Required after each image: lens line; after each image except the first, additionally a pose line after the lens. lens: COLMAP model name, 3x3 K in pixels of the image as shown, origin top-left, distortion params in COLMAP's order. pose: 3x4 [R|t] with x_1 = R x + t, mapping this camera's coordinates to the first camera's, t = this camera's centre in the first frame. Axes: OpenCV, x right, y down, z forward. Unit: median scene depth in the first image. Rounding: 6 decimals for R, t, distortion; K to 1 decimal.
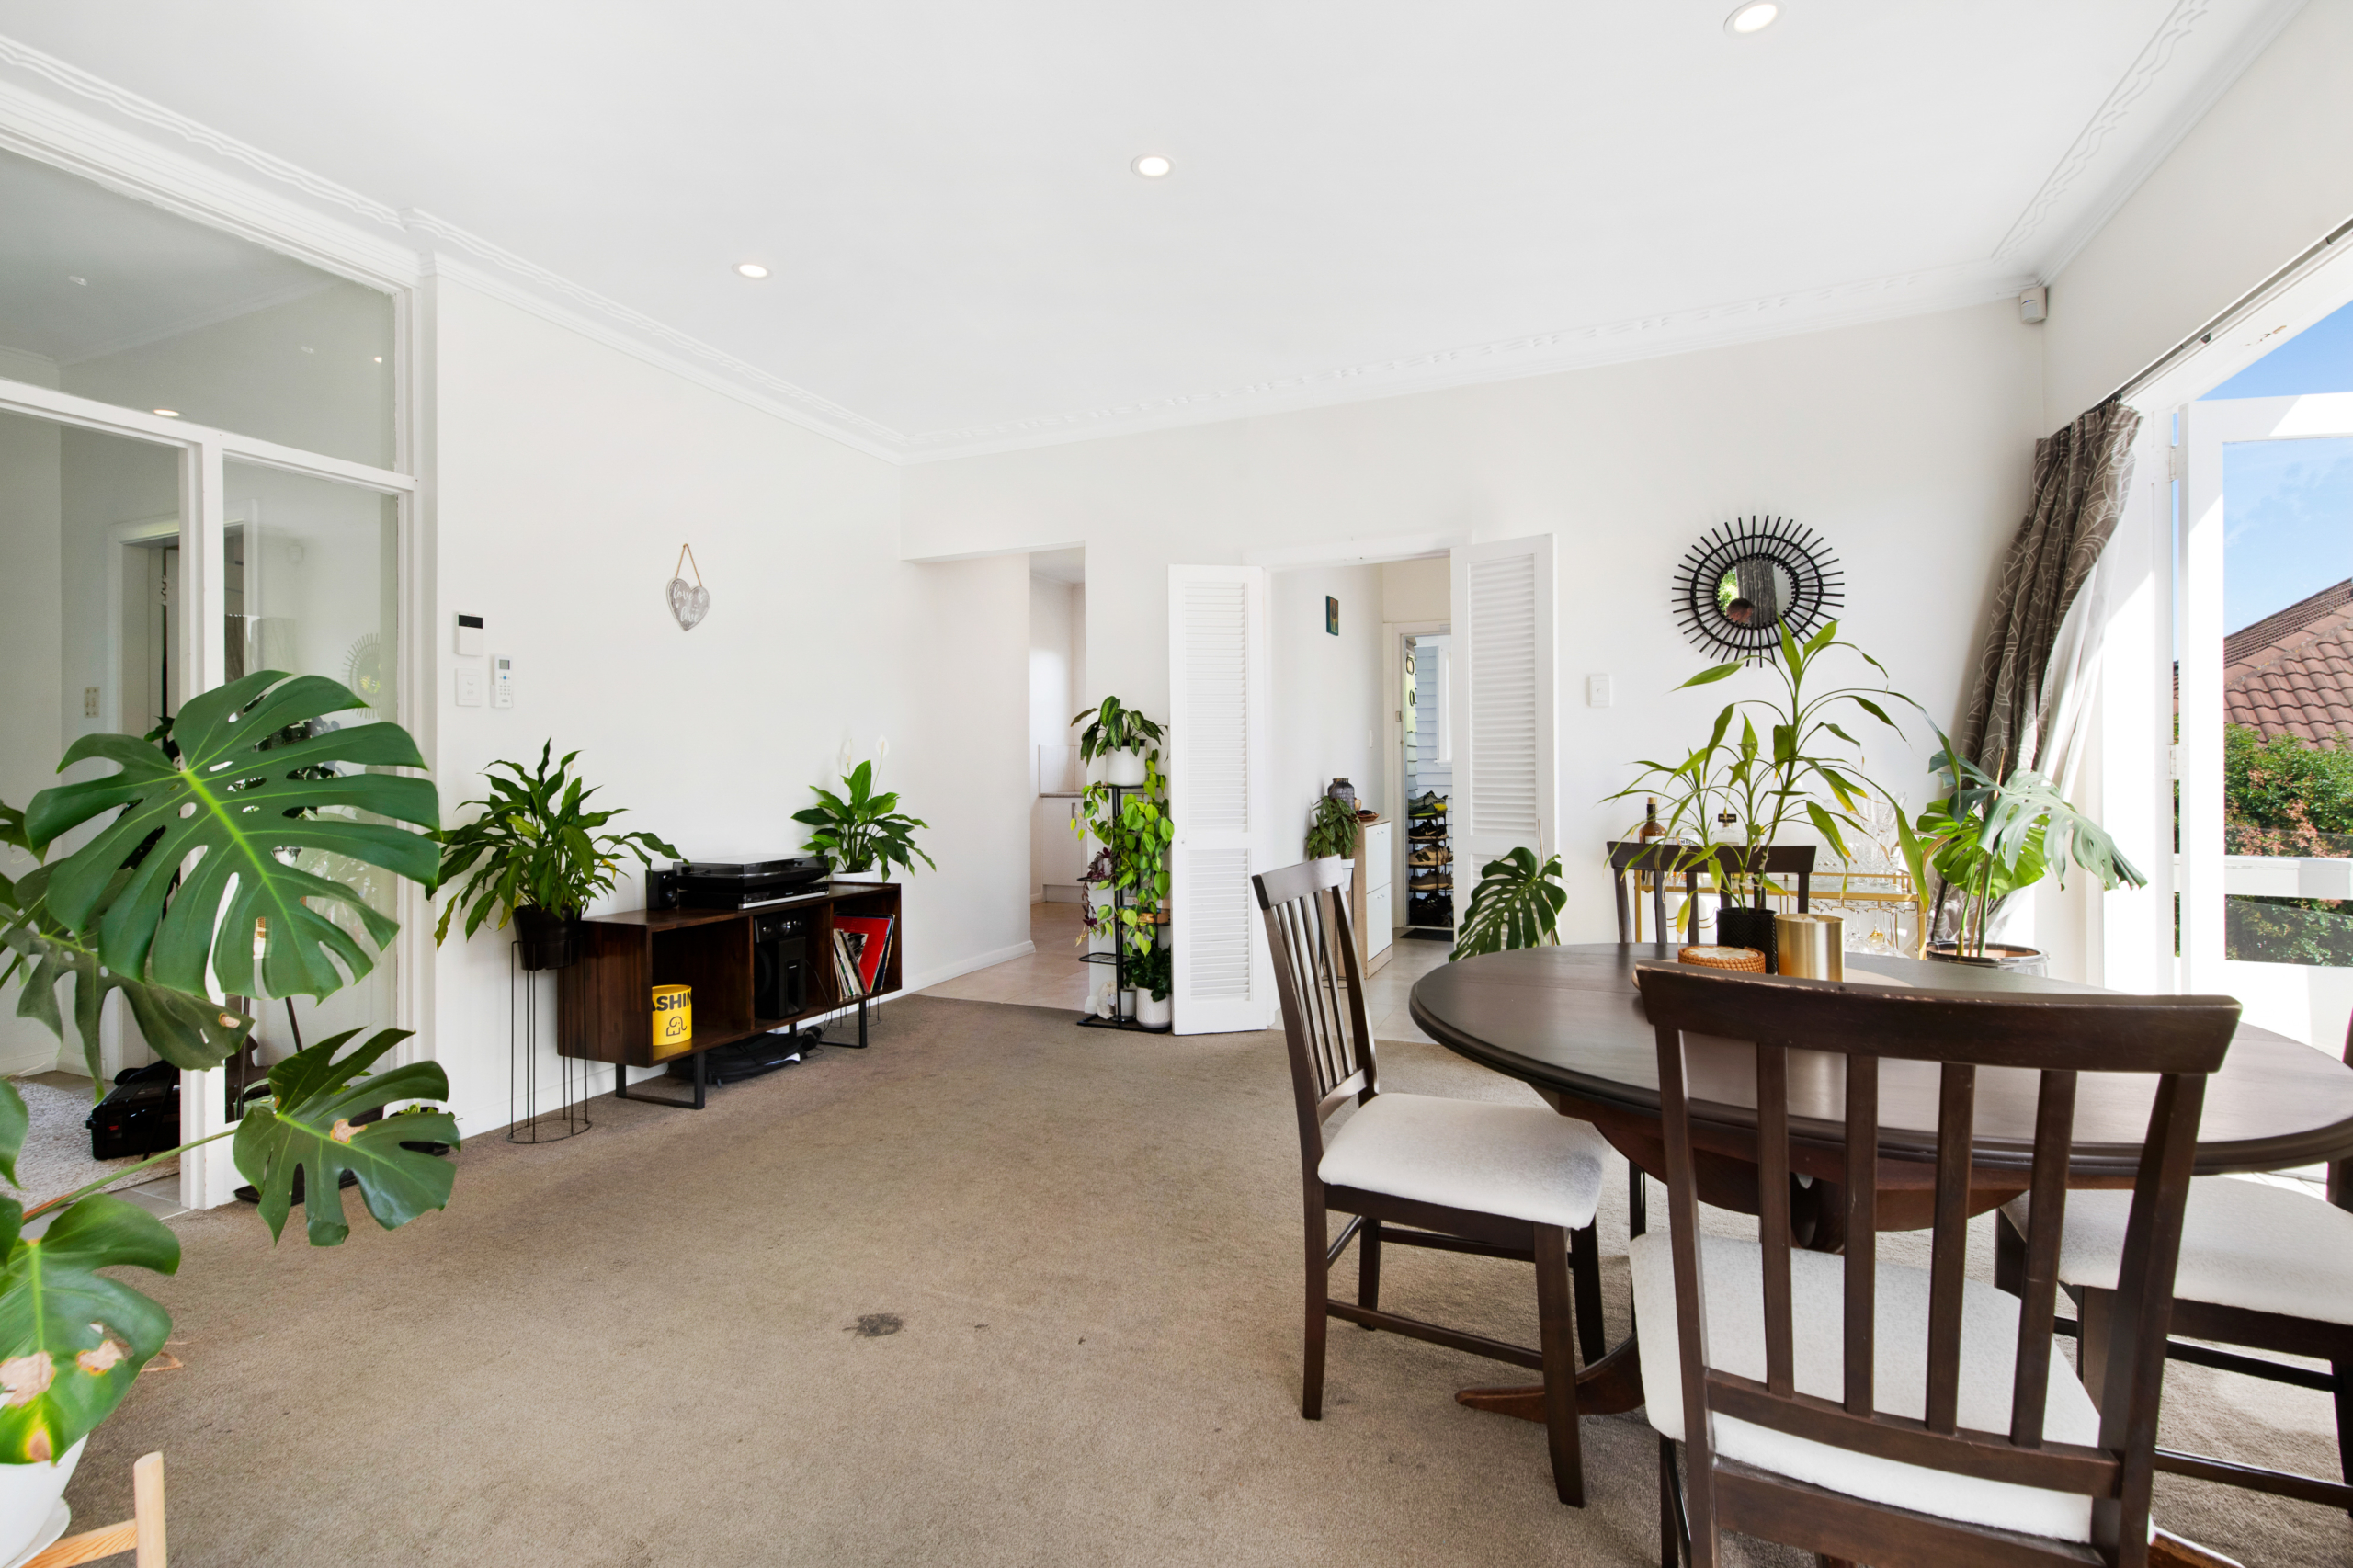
lens RADIAL K [[997.0, 0, 1189.3], [0, 997.0, 771.2], [0, 0, 1]] dist [0.000871, 0.000142]
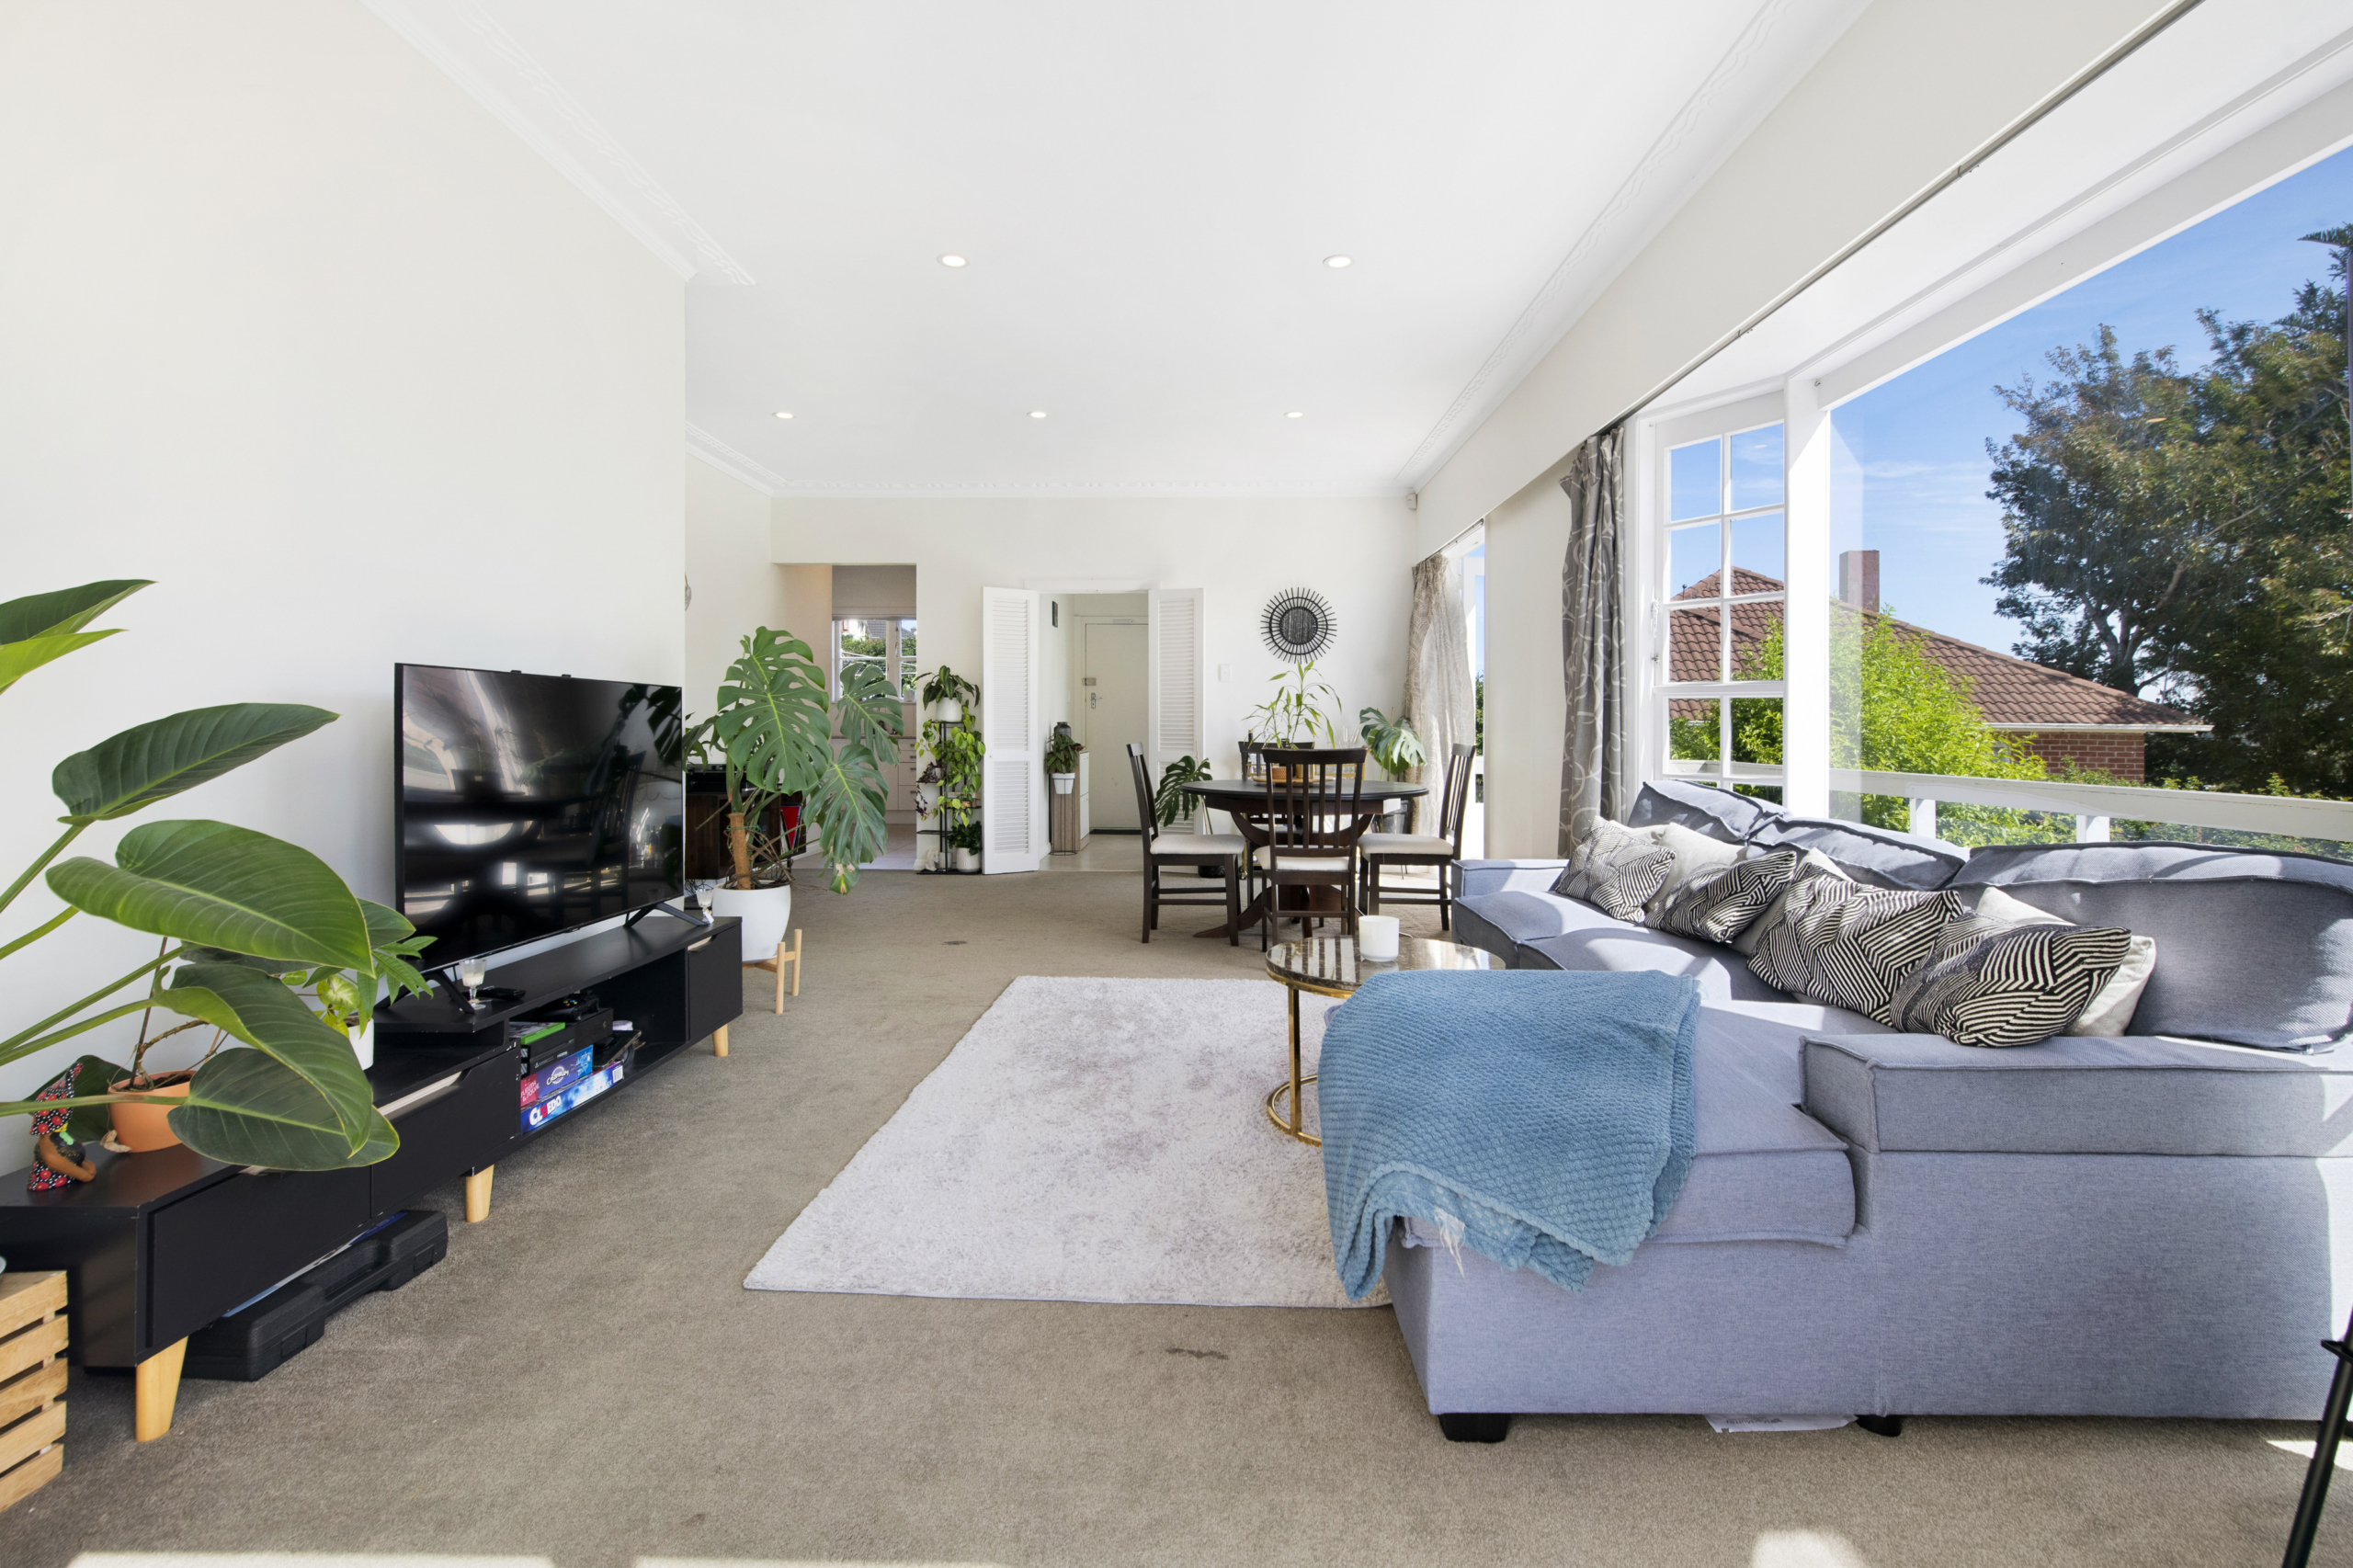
lens RADIAL K [[1031.8, 0, 1166.8], [0, 1031.8, 732.6], [0, 0, 1]] dist [0.001321, 0.000281]
pose [[0.931030, 0.009476, 0.364819, -0.354347], [-0.009571, 0.999953, -0.001548, 0.031096], [-0.364817, -0.002050, 0.931077, -0.682904]]
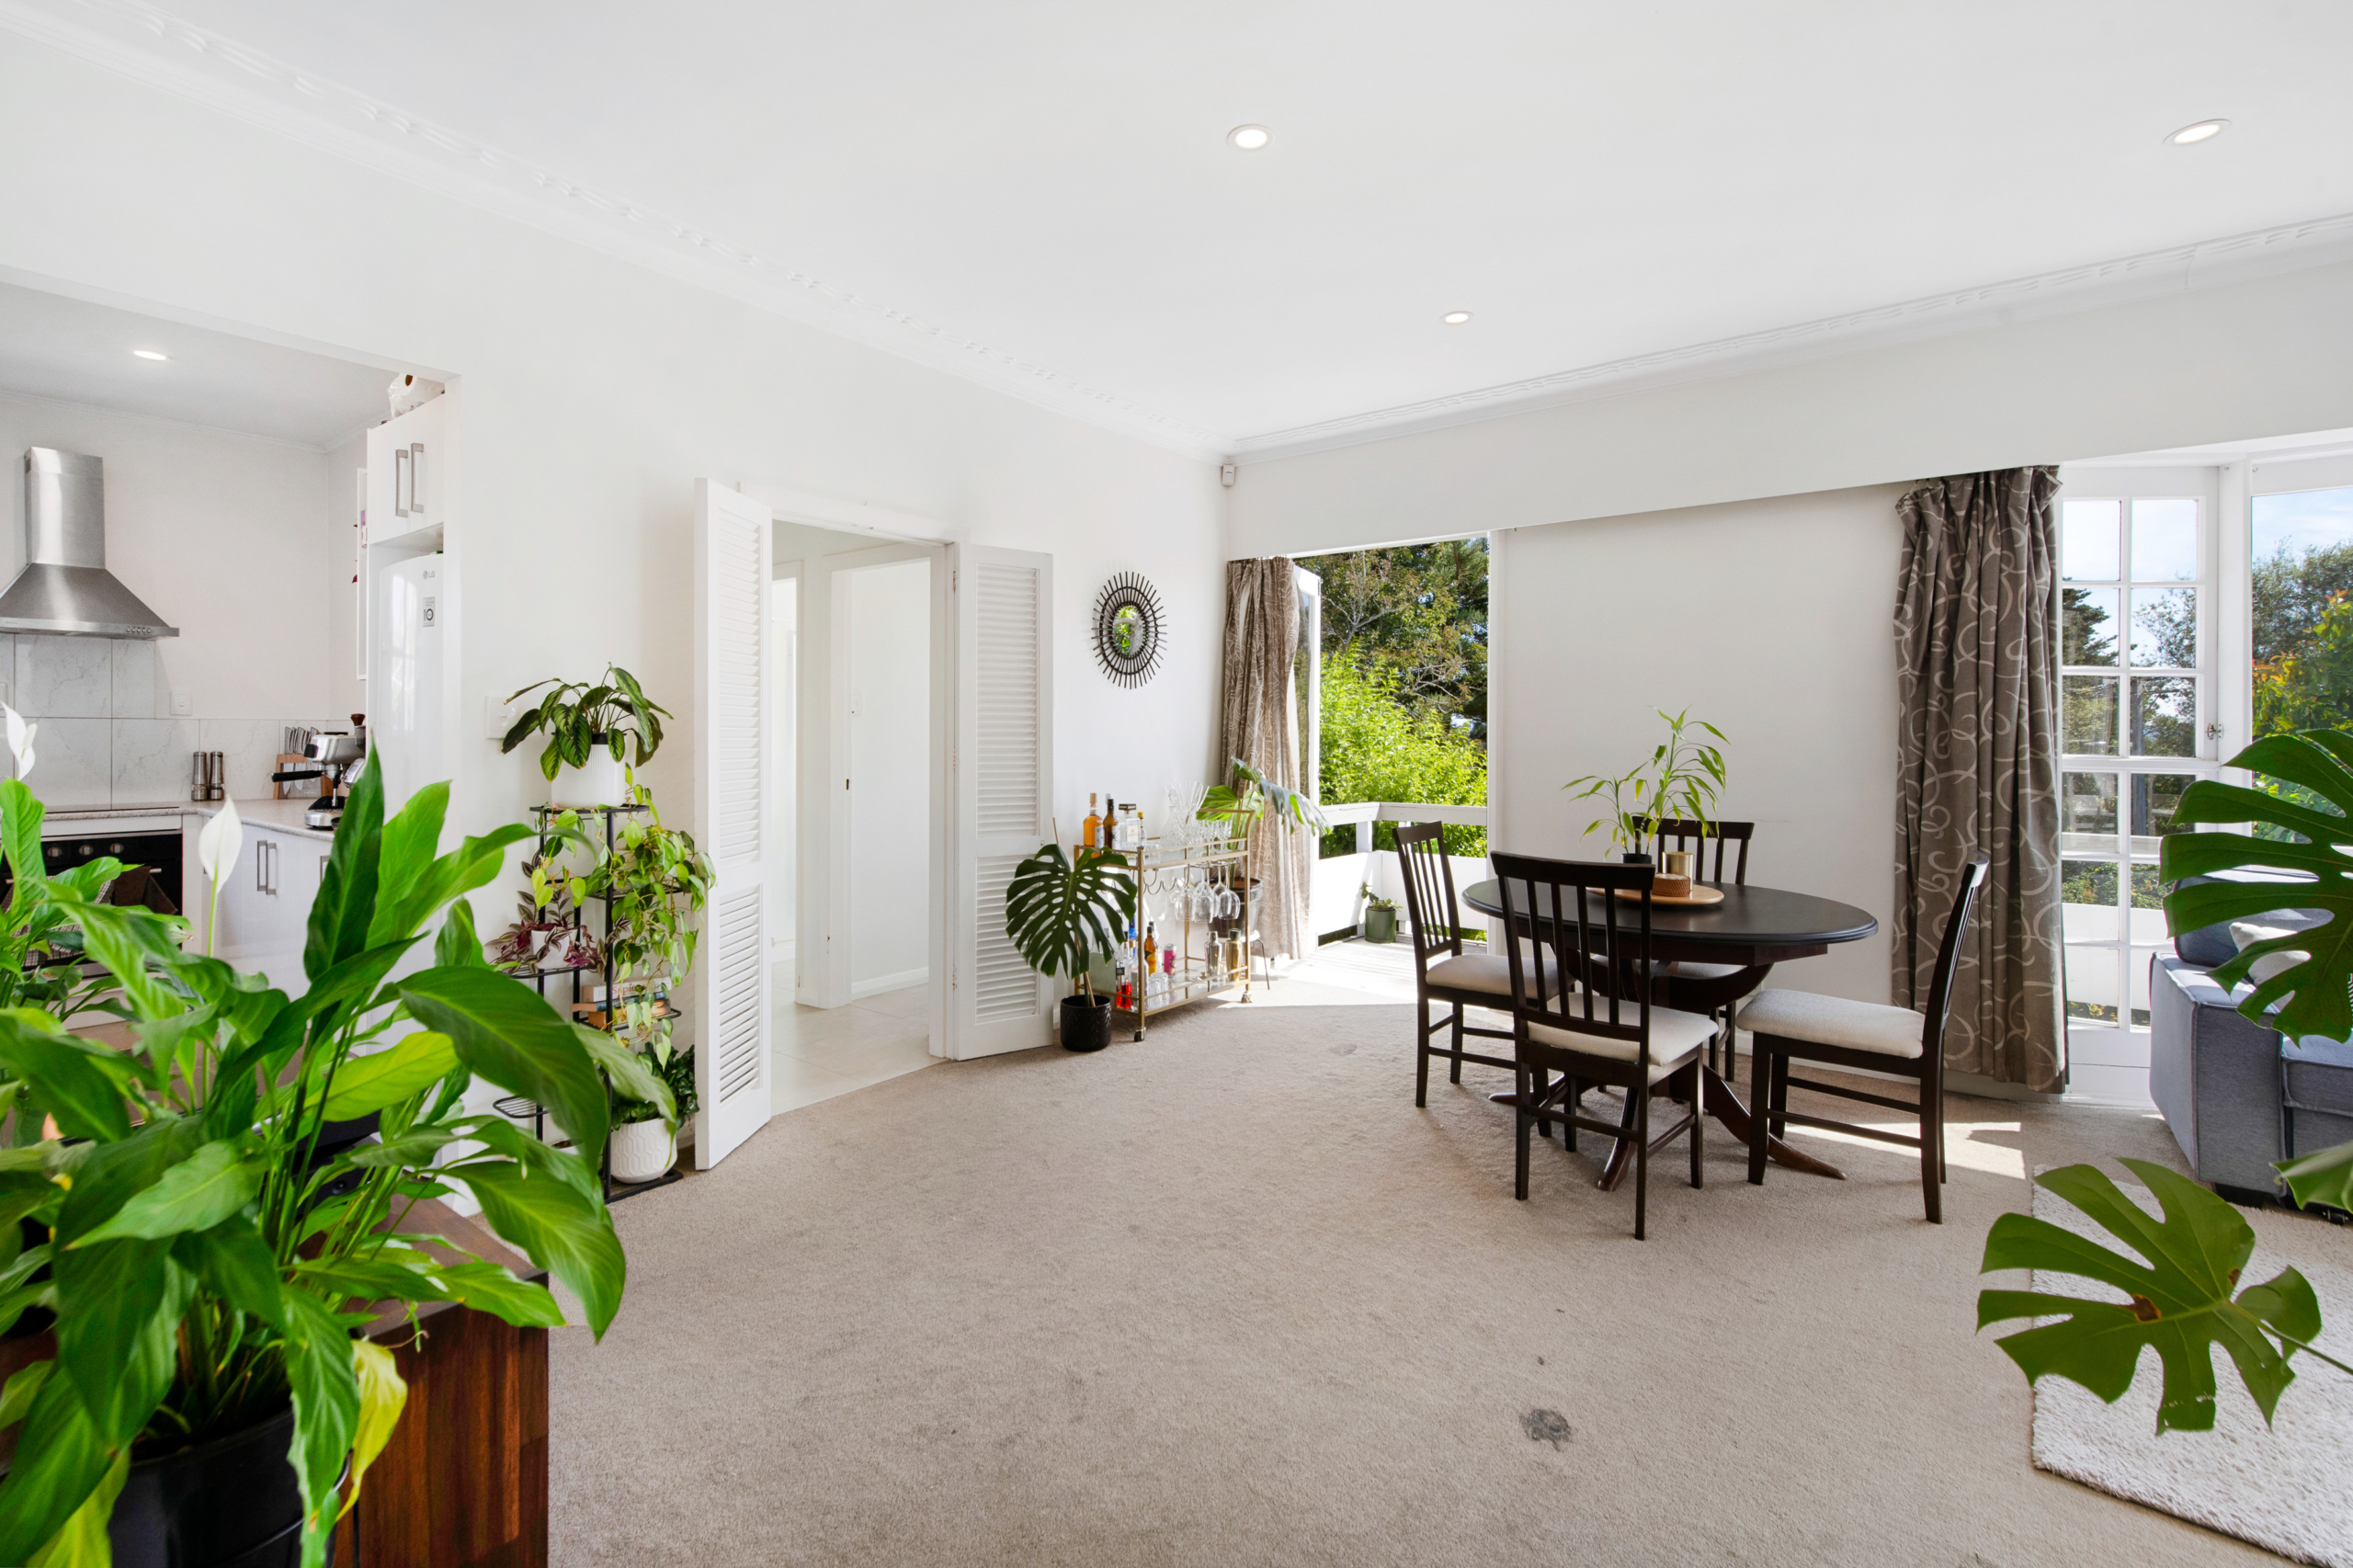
lens RADIAL K [[1031.8, 0, 1166.8], [0, 1031.8, 732.6], [0, 0, 1]] dist [0.001321, 0.000281]
pose [[0.266582, 0.010999, 0.963750, -0.609515], [-0.003664, 0.999939, -0.010398, -0.027464], [-0.963805, -0.000759, 0.266606, 0.504883]]
